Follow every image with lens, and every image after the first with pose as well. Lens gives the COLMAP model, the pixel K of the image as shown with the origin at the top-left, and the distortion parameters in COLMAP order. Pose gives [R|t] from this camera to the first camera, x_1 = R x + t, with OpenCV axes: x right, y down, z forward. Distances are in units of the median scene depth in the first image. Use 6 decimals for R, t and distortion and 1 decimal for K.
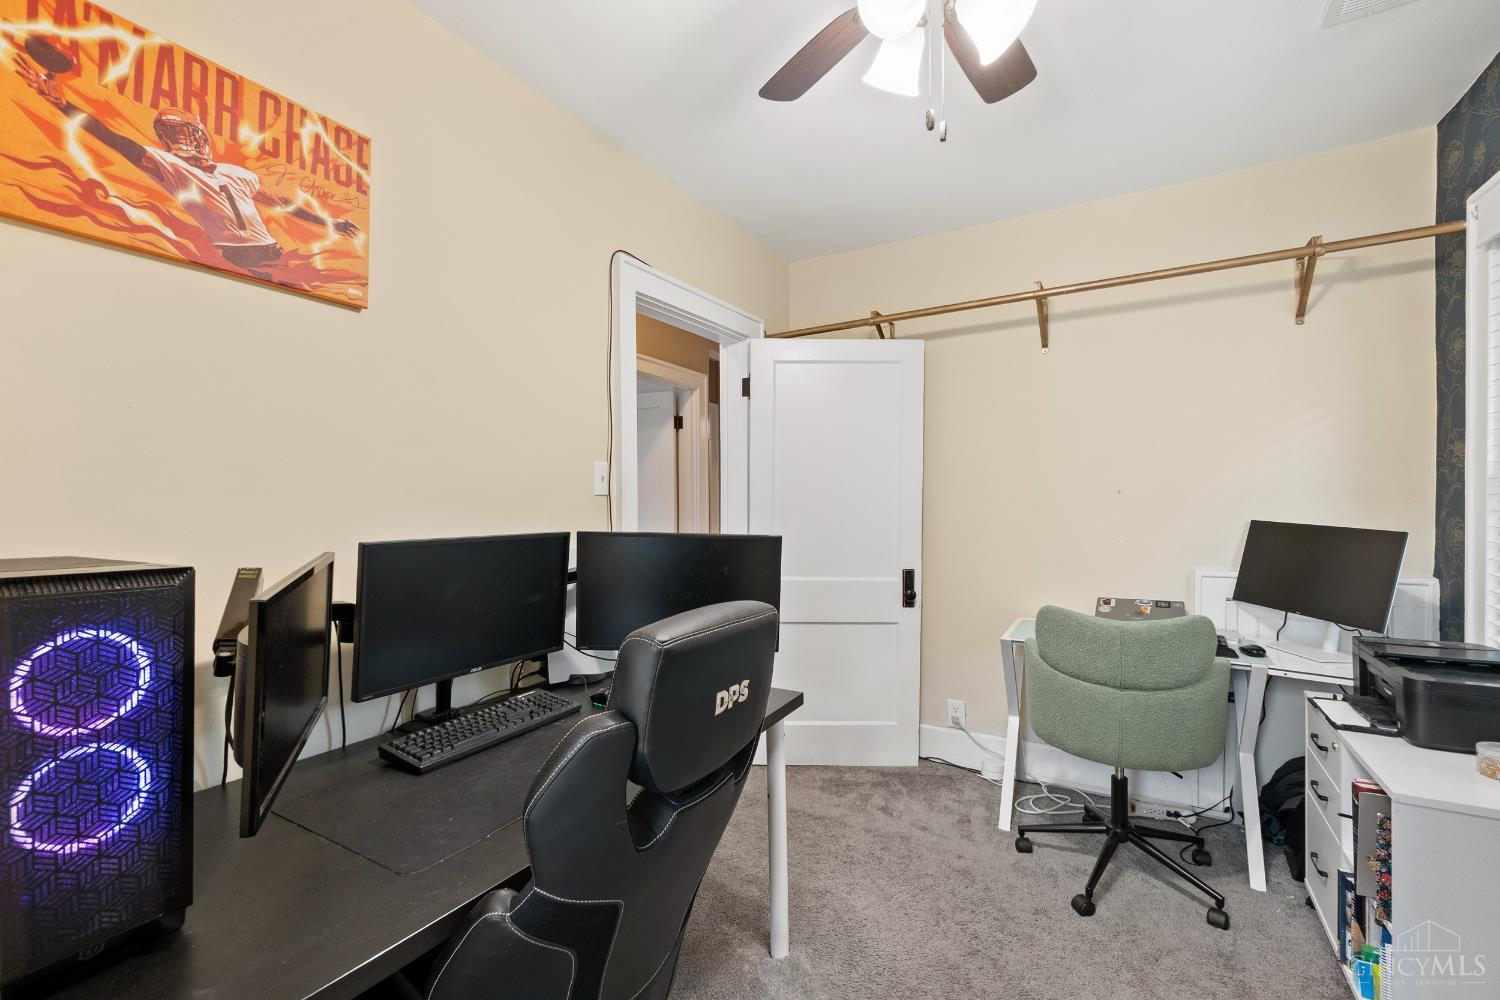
lens RADIAL K [[648.7, 0, 750.0], [0, 648.7, 500.0], [0, 0, 1]] dist [0.001111, 0.000329]
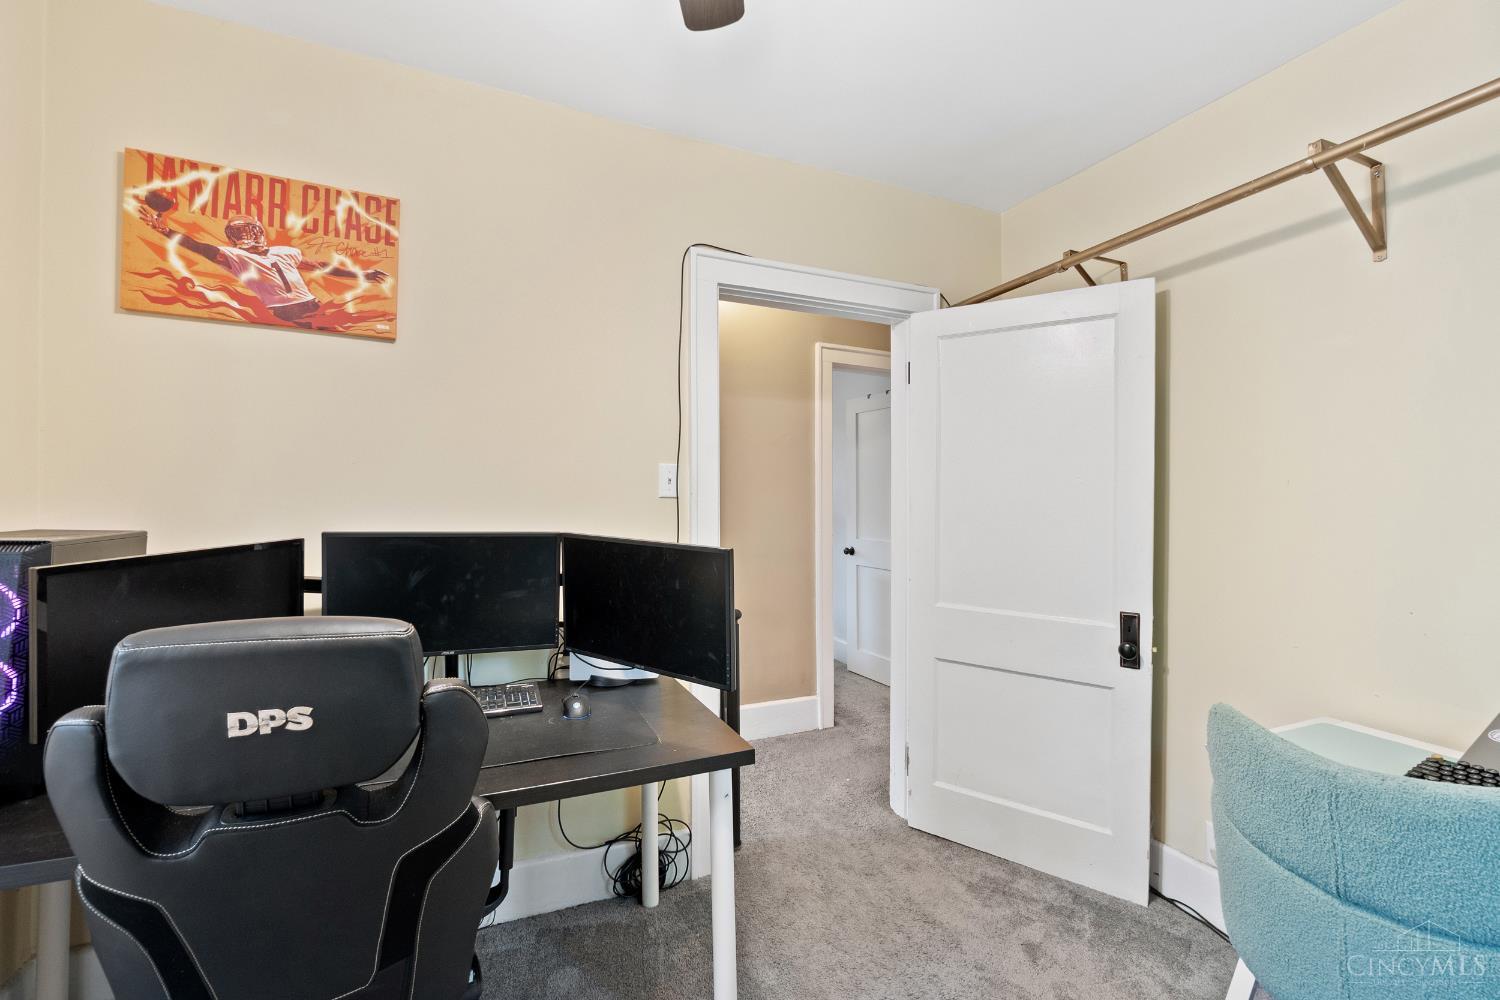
lens RADIAL K [[644.7, 0, 748.7], [0, 644.7, 490.5], [0, 0, 1]] dist [-0.000224, 0.000020]
pose [[0.807755, 0.010370, -0.589427, 0.760090], [-0.022174, 0.999672, -0.012799, -0.013802], [0.589101, 0.023409, 0.807720, 0.491987]]
